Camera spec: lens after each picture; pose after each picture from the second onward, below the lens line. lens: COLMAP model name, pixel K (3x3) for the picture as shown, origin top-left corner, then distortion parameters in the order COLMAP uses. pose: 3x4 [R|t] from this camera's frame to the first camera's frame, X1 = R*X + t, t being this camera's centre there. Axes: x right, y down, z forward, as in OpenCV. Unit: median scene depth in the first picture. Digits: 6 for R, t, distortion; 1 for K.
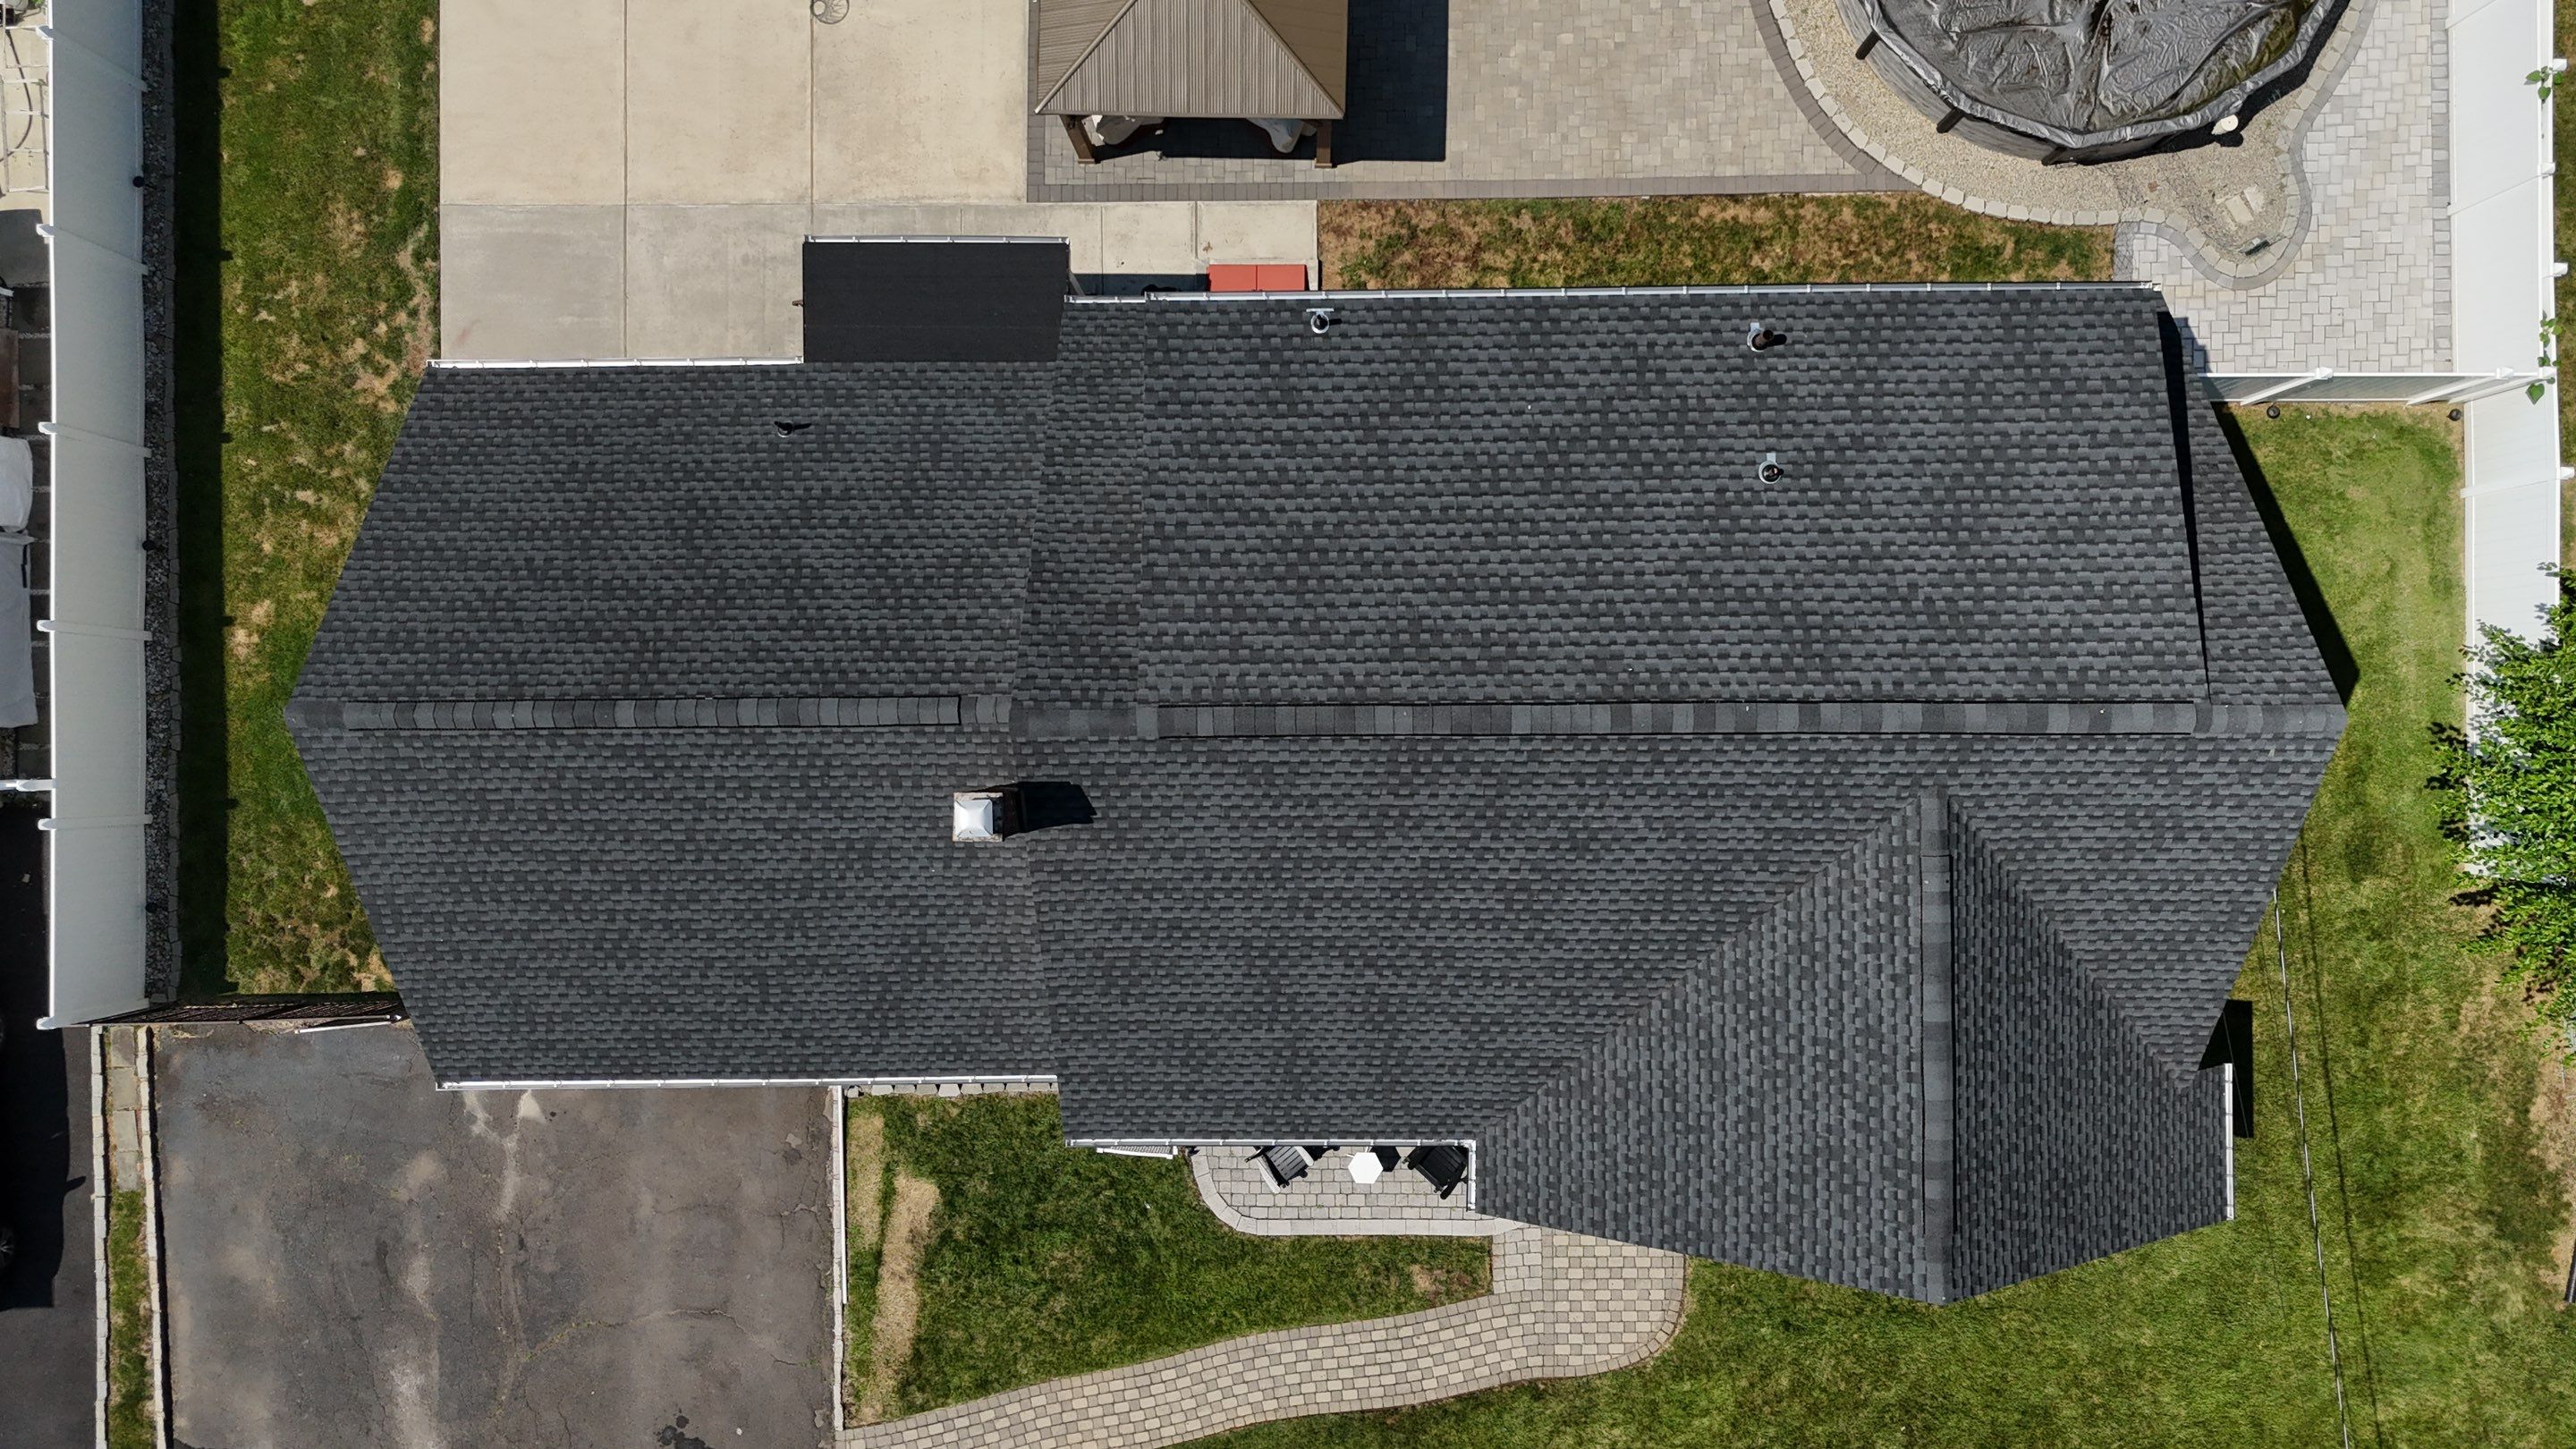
lens RADIAL K [[1912.8, 0, 1282.5], [0, 1912.8, 725.5], [0, 0, 1]] dist [0.057093, -0.042742]
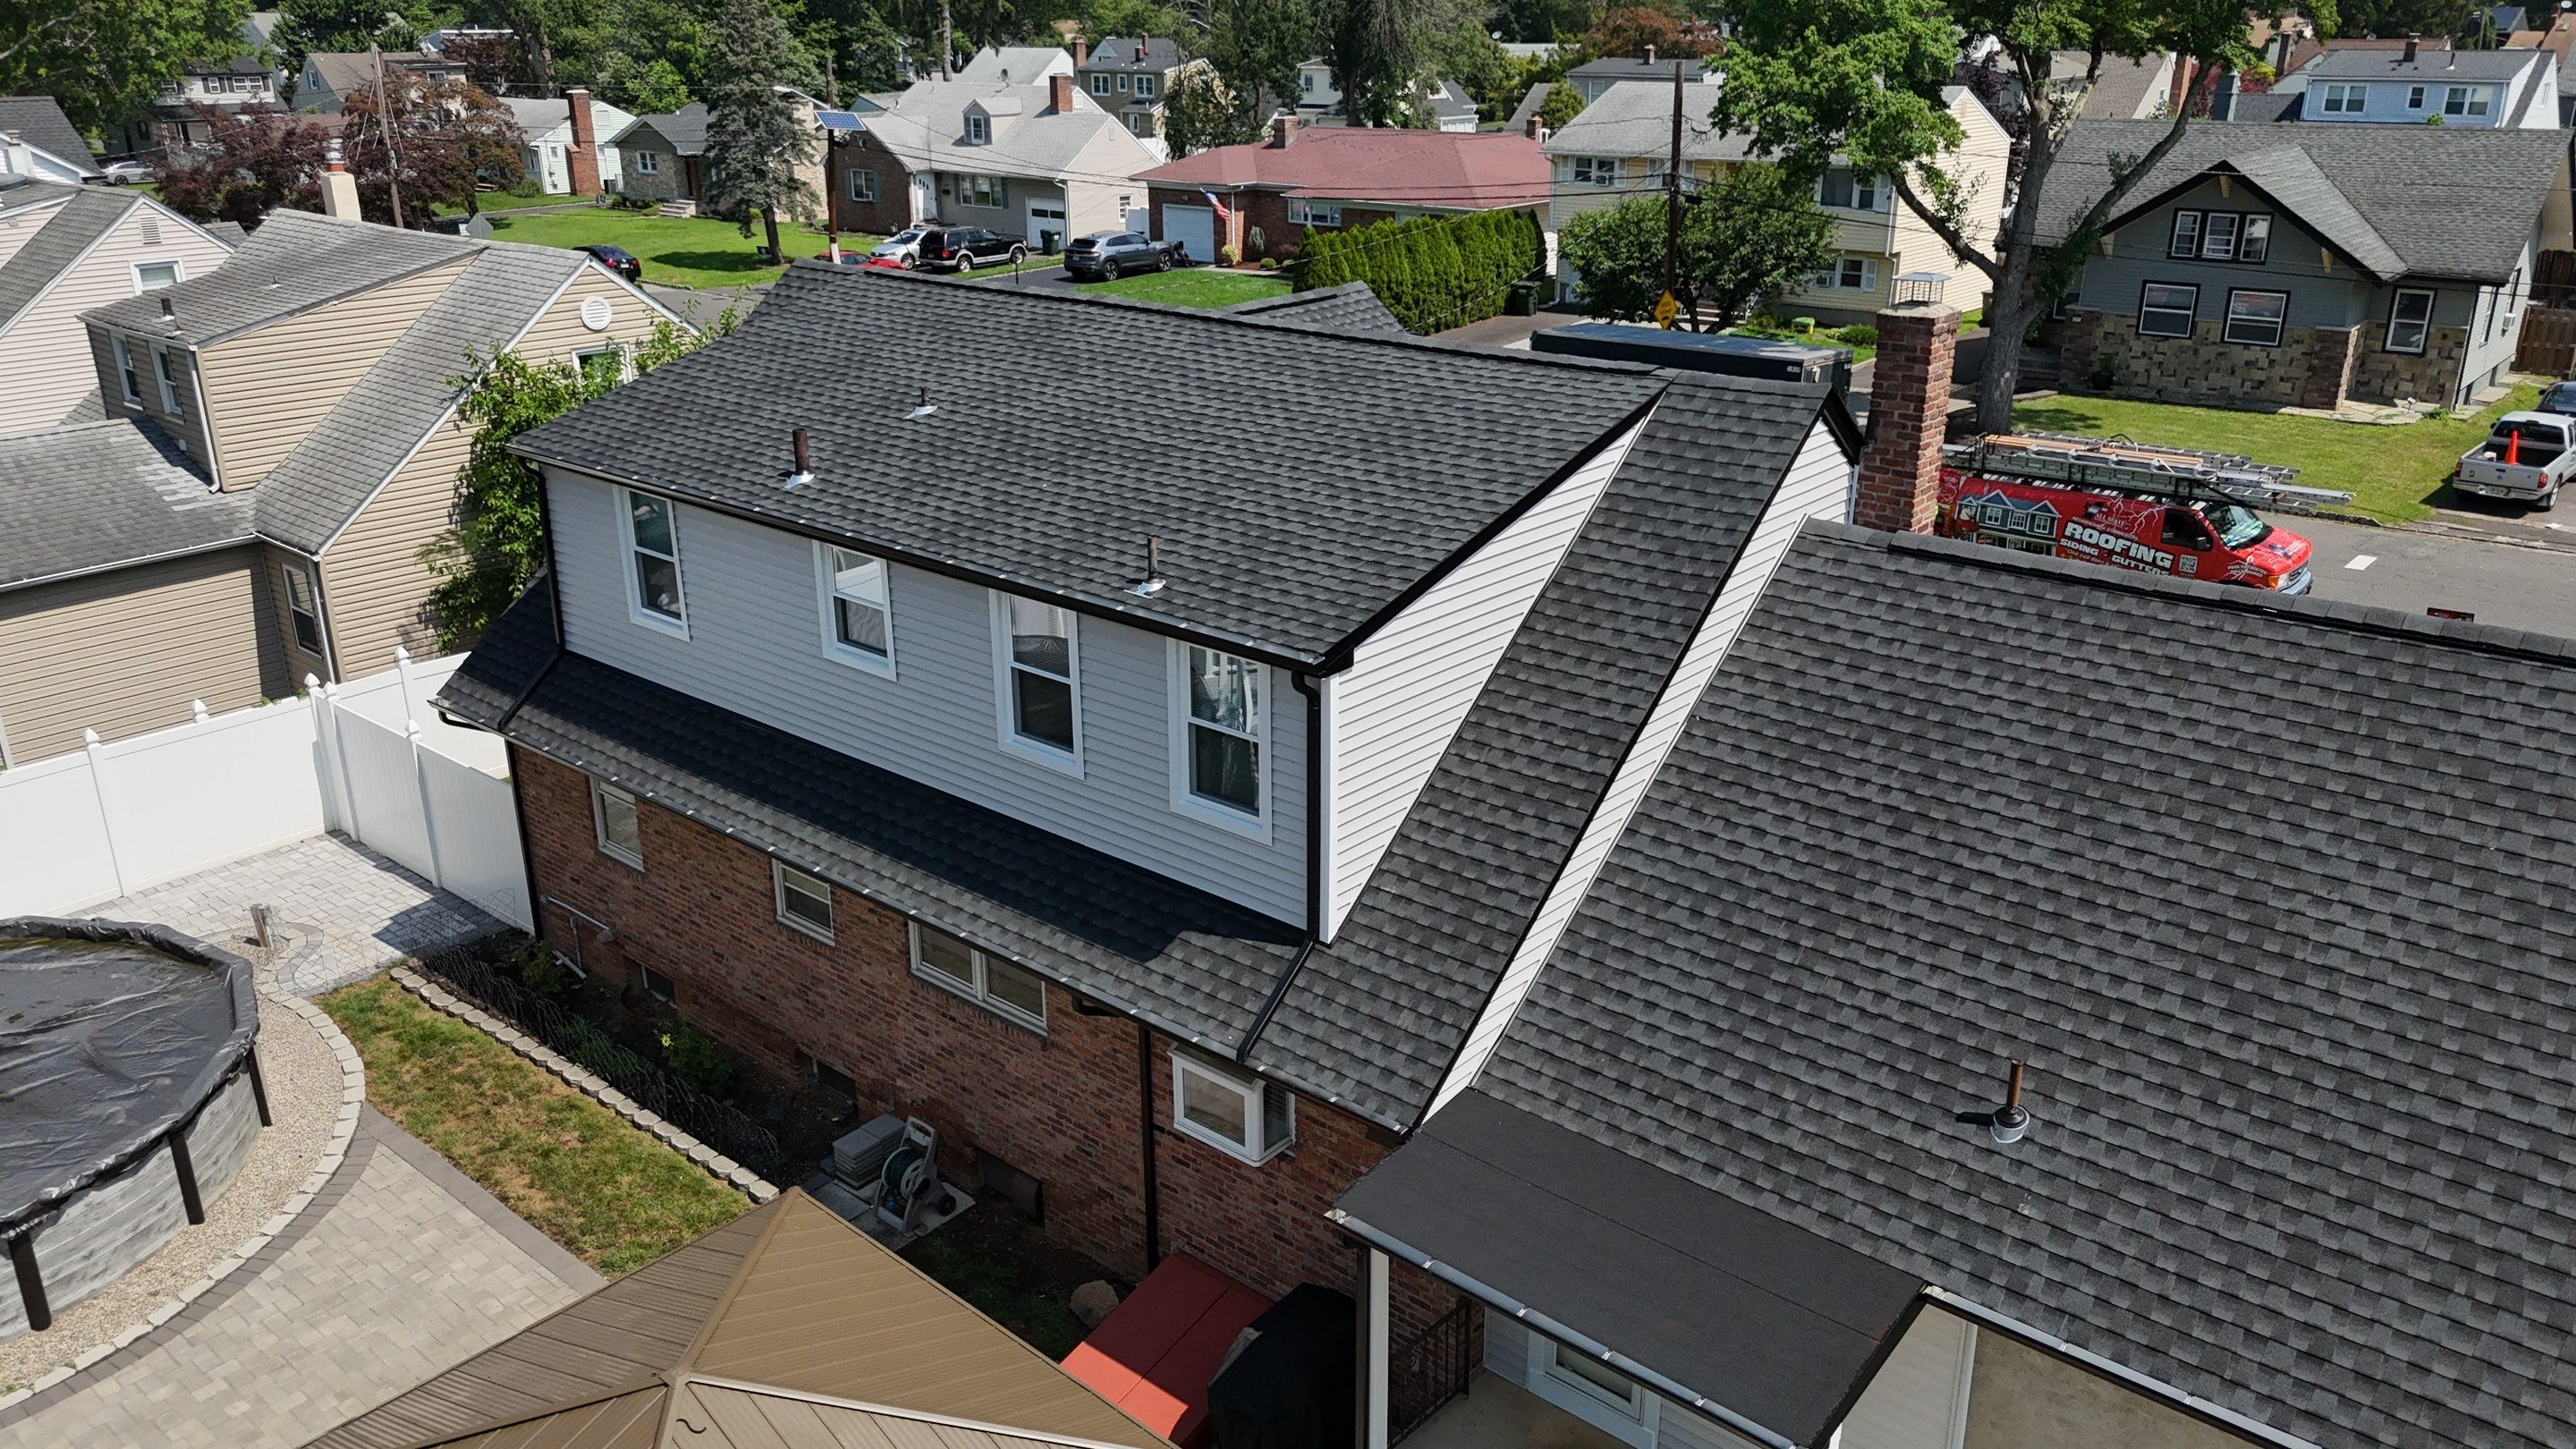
lens RADIAL K [[1912.8, 0, 1290.2], [0, 1912.8, 721.5], [0, 0, 1]] dist [0.057093, -0.042742]
pose [[-0.751690, -0.202594, 0.627629, -0.426578], [0.659277, -0.256485, 0.706803, -0.628760], [0.017783, 0.945077, 0.326362, 0.759444]]
